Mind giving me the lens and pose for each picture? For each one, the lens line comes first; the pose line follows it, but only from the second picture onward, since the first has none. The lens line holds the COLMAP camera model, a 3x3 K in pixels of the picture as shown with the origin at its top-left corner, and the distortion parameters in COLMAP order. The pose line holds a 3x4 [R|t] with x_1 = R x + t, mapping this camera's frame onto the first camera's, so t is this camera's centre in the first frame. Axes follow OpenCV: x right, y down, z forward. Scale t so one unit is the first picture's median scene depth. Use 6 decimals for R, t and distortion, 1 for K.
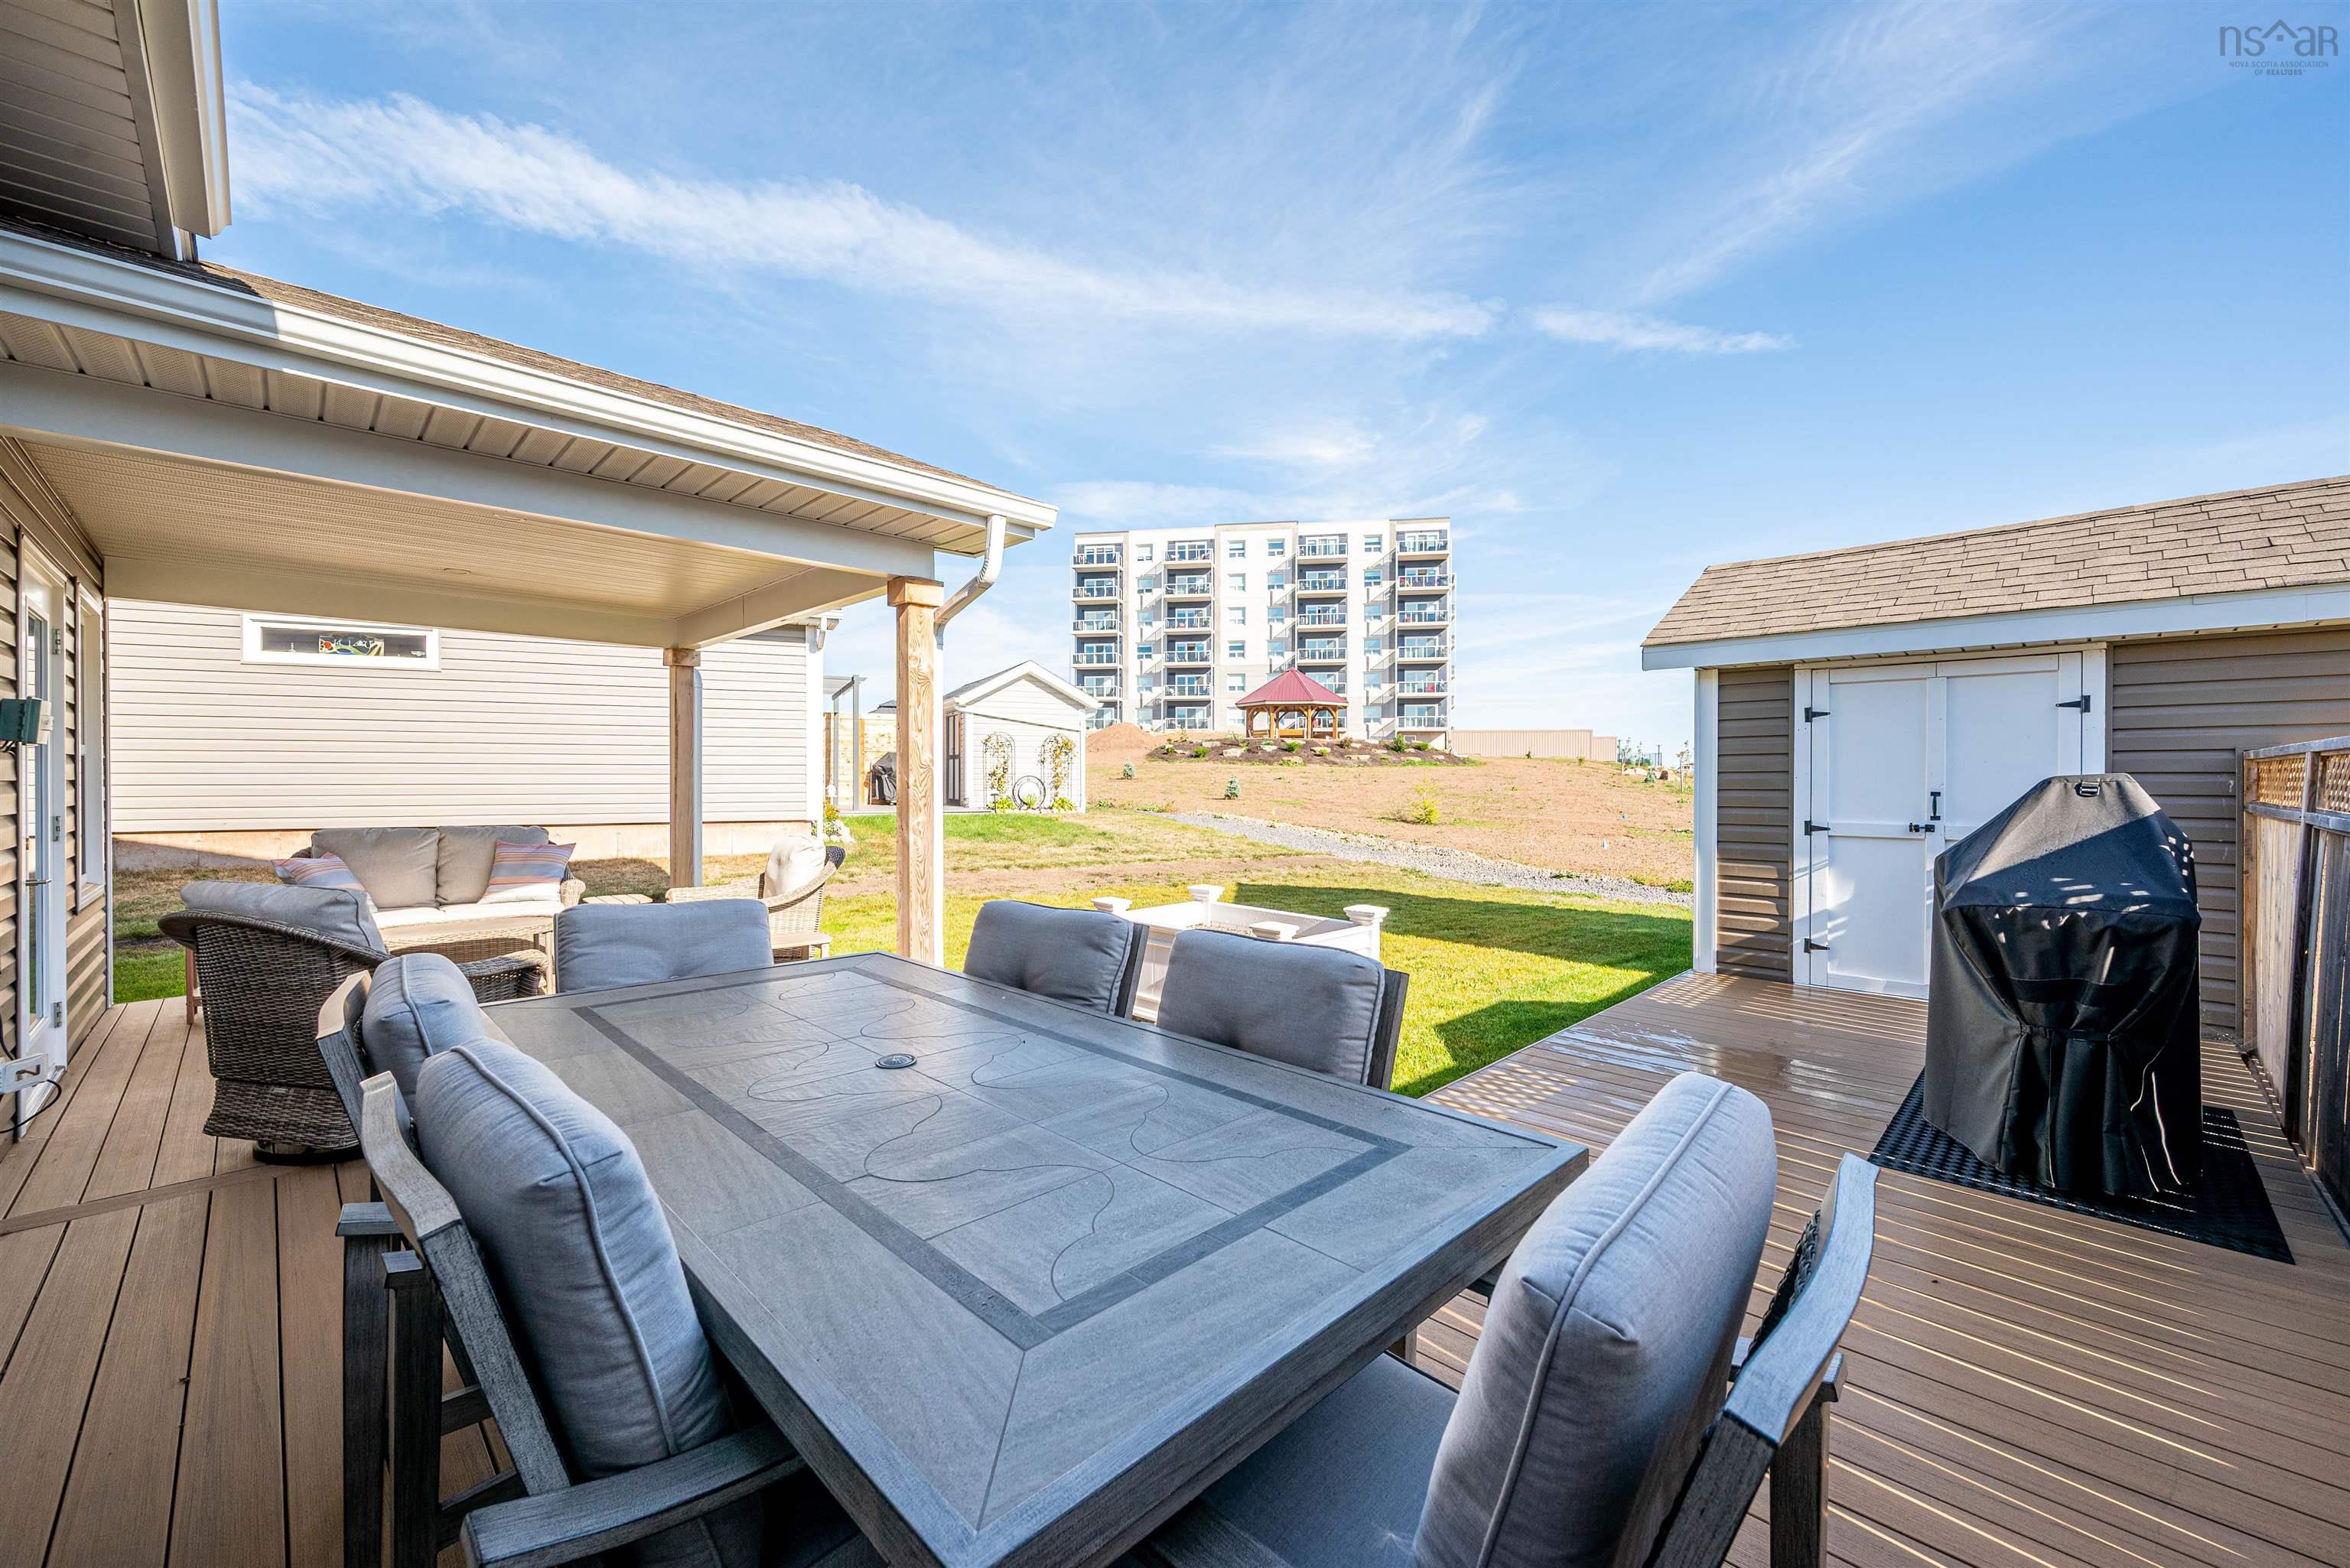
lens RADIAL K [[924.5, 0, 1175.0], [0, 924.5, 784.0], [0, 0, 1]] dist [0.000446, -0.000142]
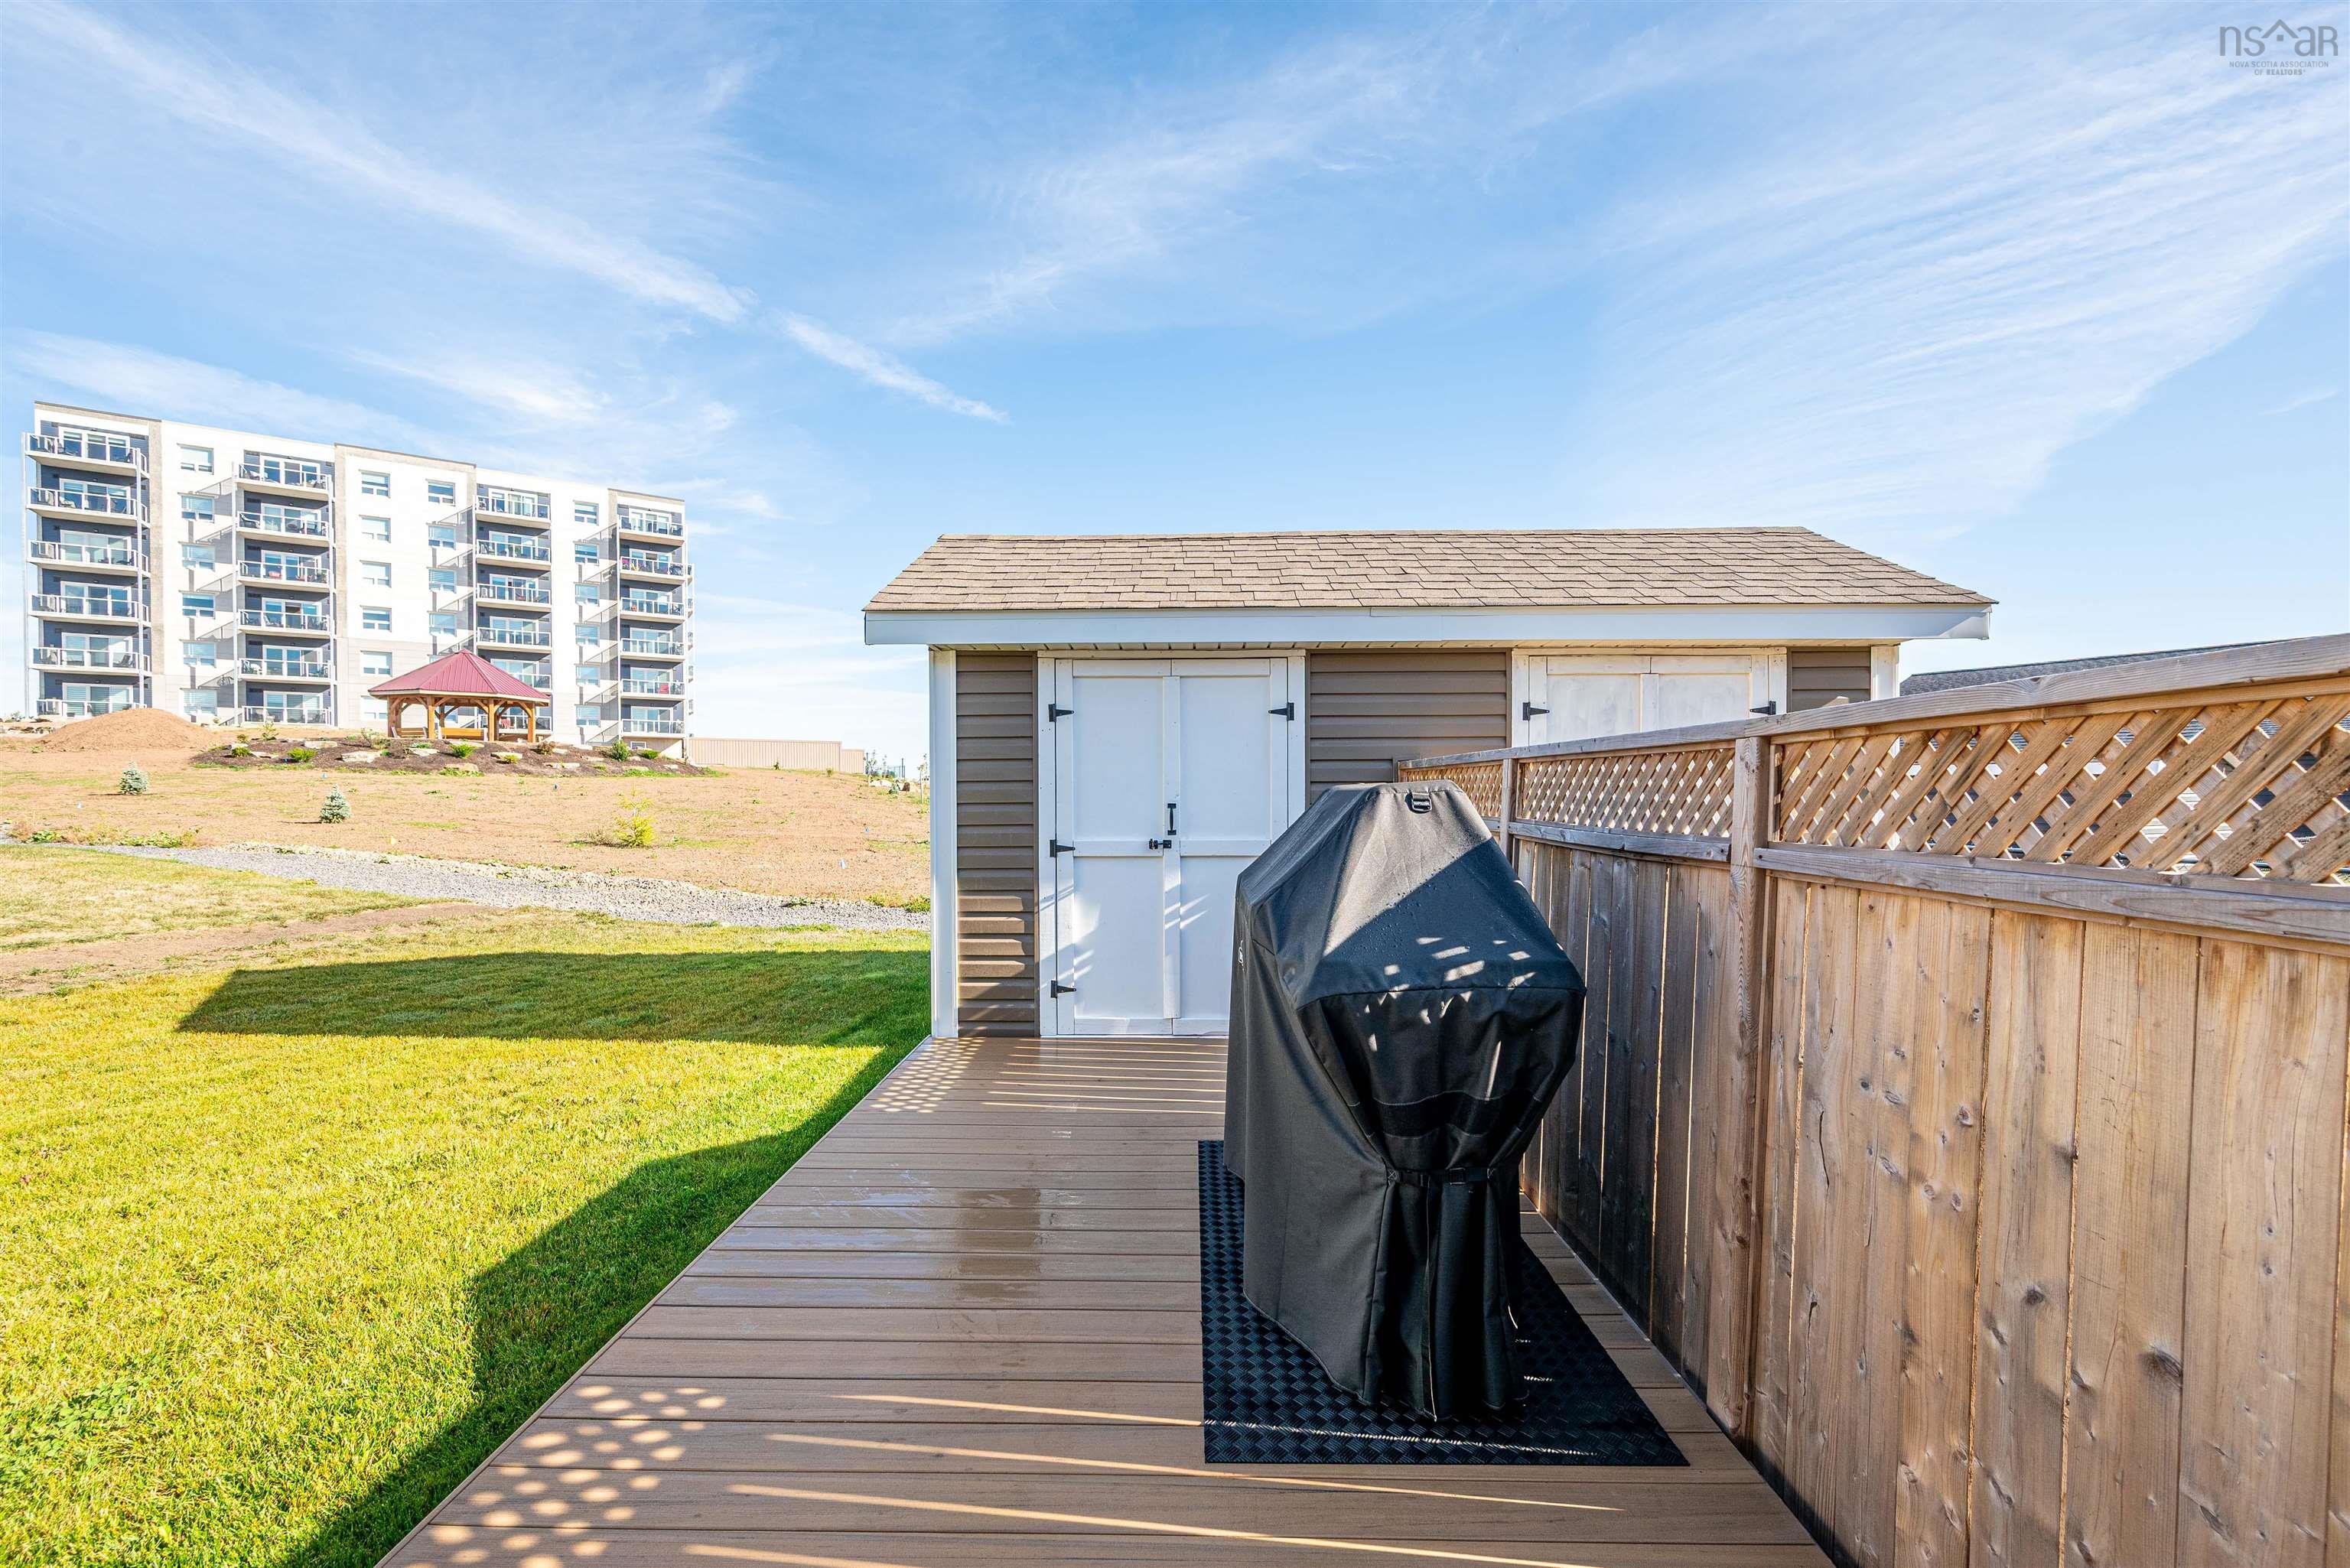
lens RADIAL K [[927.5, 0, 1175.6], [0, 927.5, 801.0], [0, 0, 1]] dist [-0.007554, 0.000201]
pose [[0.719220, -0.013090, 0.694659, 0.101148], [0.009219, 0.999914, 0.009296, -0.001105], [-0.694721, -0.000282, 0.719279, 0.177549]]
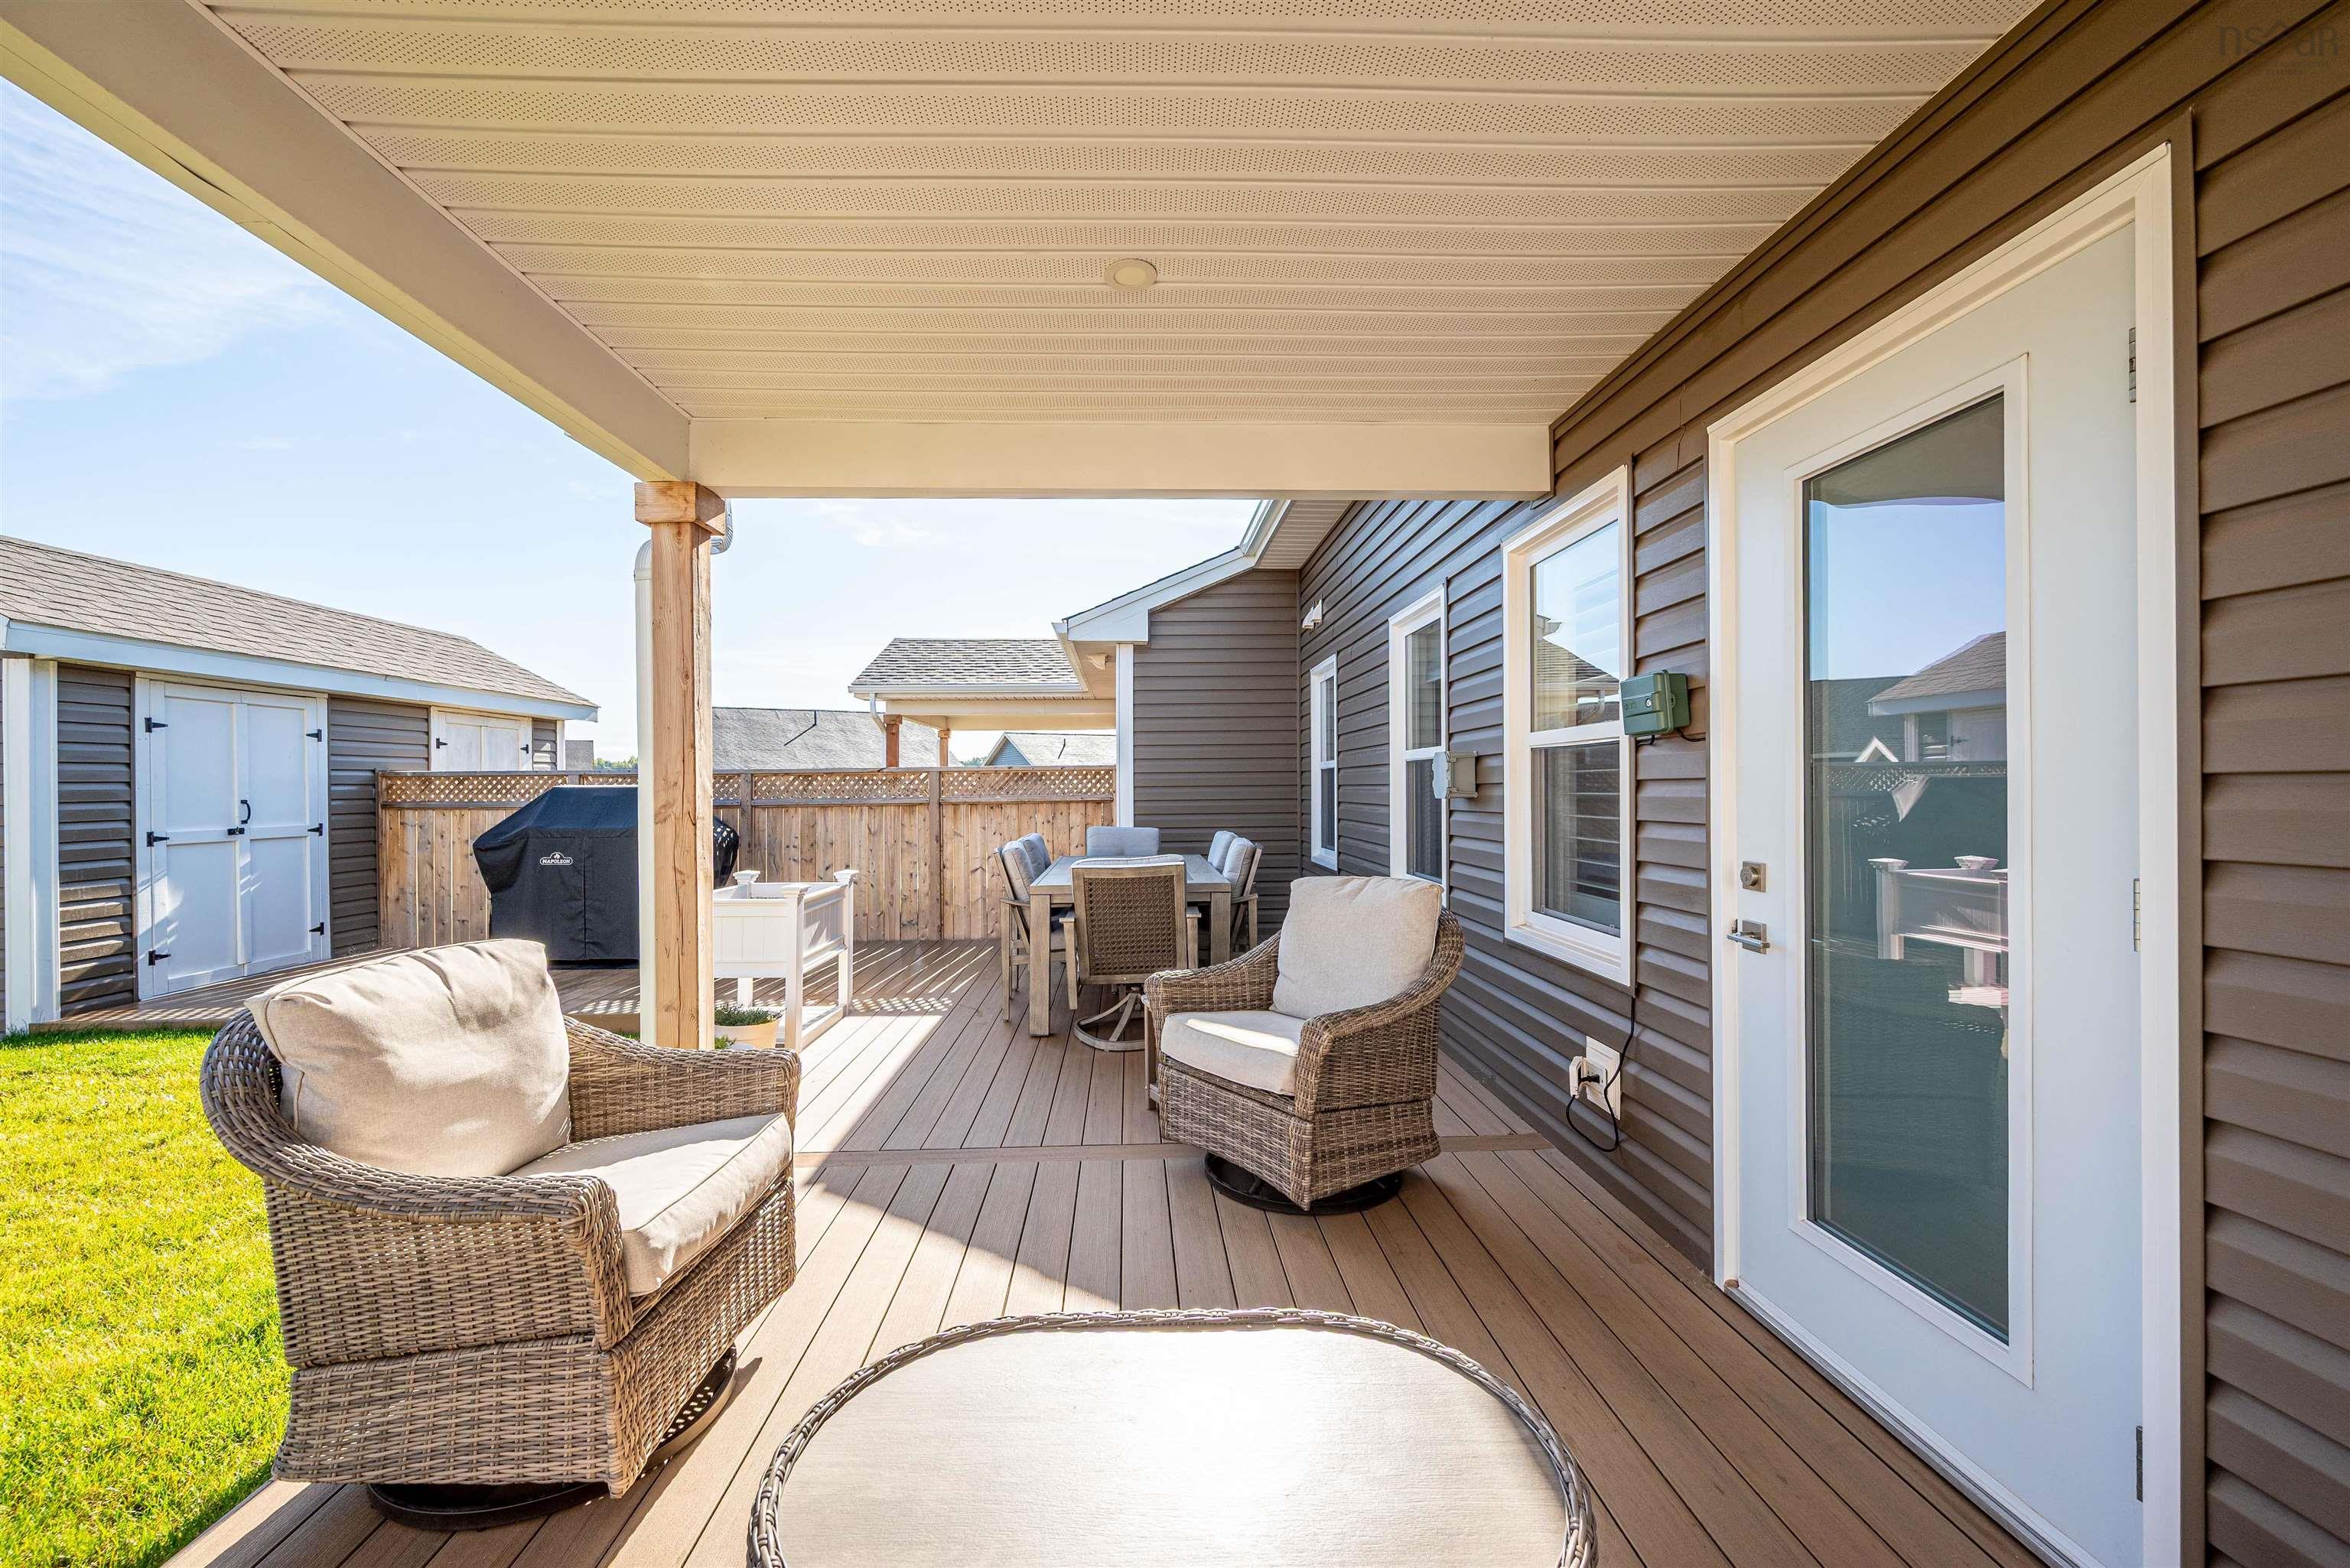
lens RADIAL K [[975.3, 0, 1167.6], [0, 975.3, 790.6], [0, 0, 1]] dist [-0.002198, -0.000445]
pose [[-0.738750, 0.001027, 0.673979, -0.452050], [0.010541, 0.999894, 0.010030, -0.001687], [-0.673897, 0.014515, -0.738682, 0.571861]]
